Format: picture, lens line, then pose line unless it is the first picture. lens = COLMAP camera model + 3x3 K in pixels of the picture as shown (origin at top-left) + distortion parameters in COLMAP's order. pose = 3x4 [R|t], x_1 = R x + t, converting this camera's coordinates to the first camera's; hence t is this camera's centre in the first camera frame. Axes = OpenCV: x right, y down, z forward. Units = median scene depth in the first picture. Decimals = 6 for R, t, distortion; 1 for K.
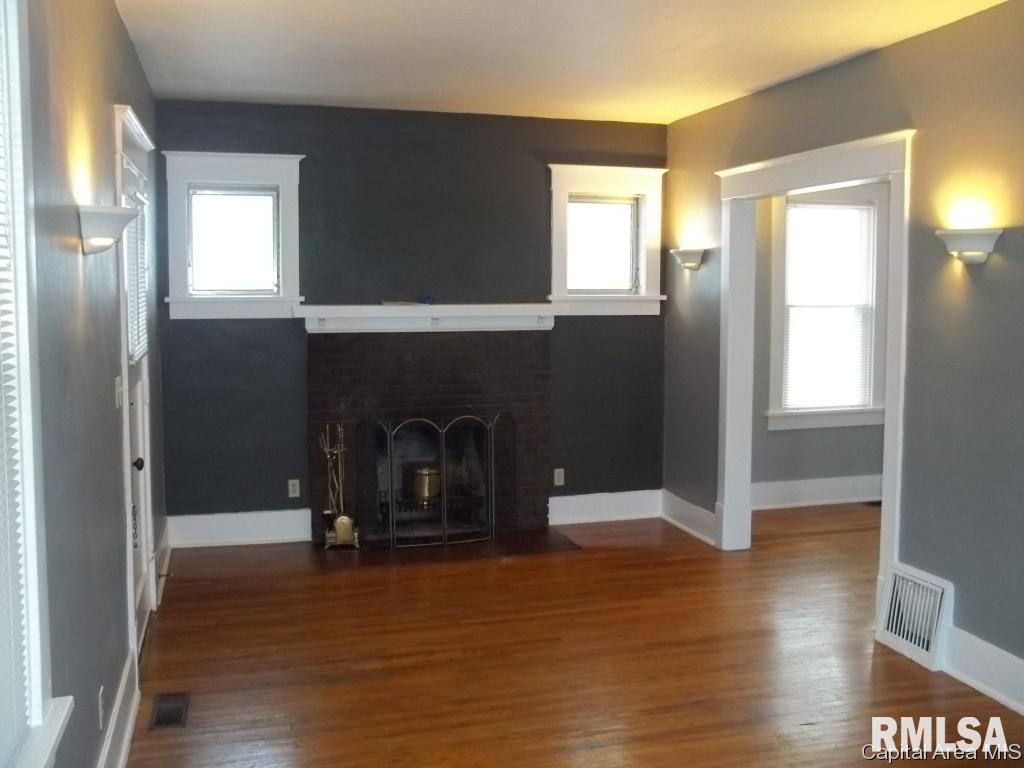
lens RADIAL K [[1004.3, 0, 511.2], [0, 1004.3, 384.3], [0, 0, 1]] dist [-0.063000, 0.000000]
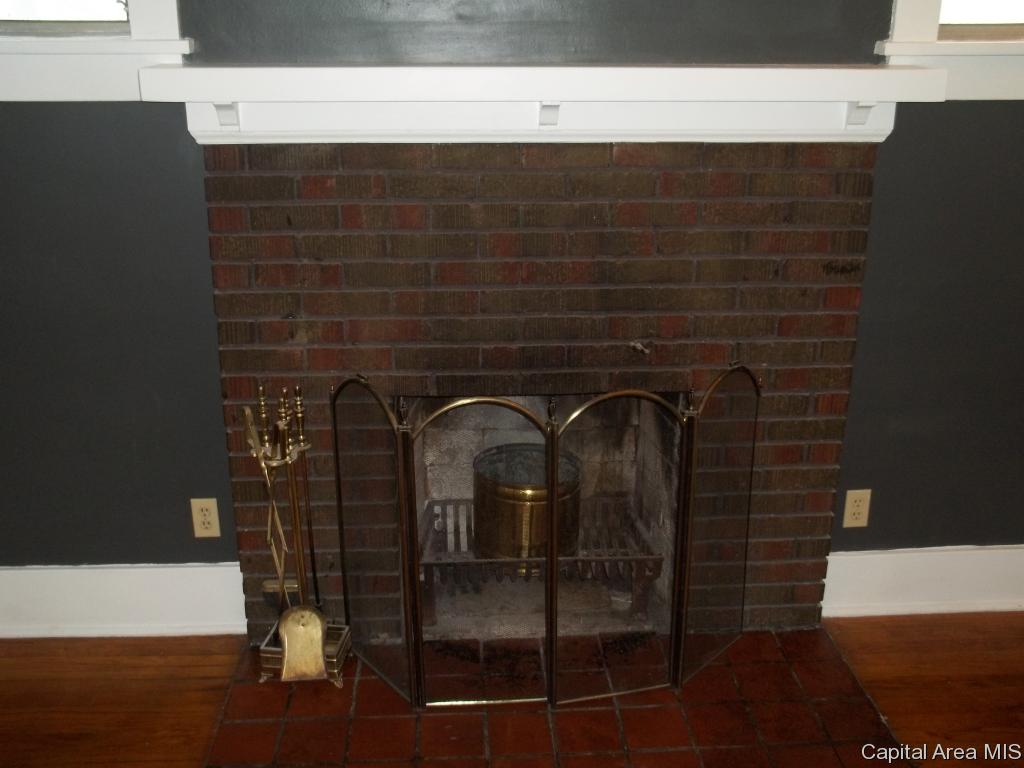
lens RADIAL K [[1004.3, 0, 510.2], [0, 1004.3, 375.4], [0, 0, 1]] dist [-0.063000, 0.000000]
pose [[0.974299, 0.076882, -0.211733, -0.008385], [-0.025128, 0.971181, 0.237016, -0.054853], [0.223853, -0.225604, 0.948152, 0.627504]]
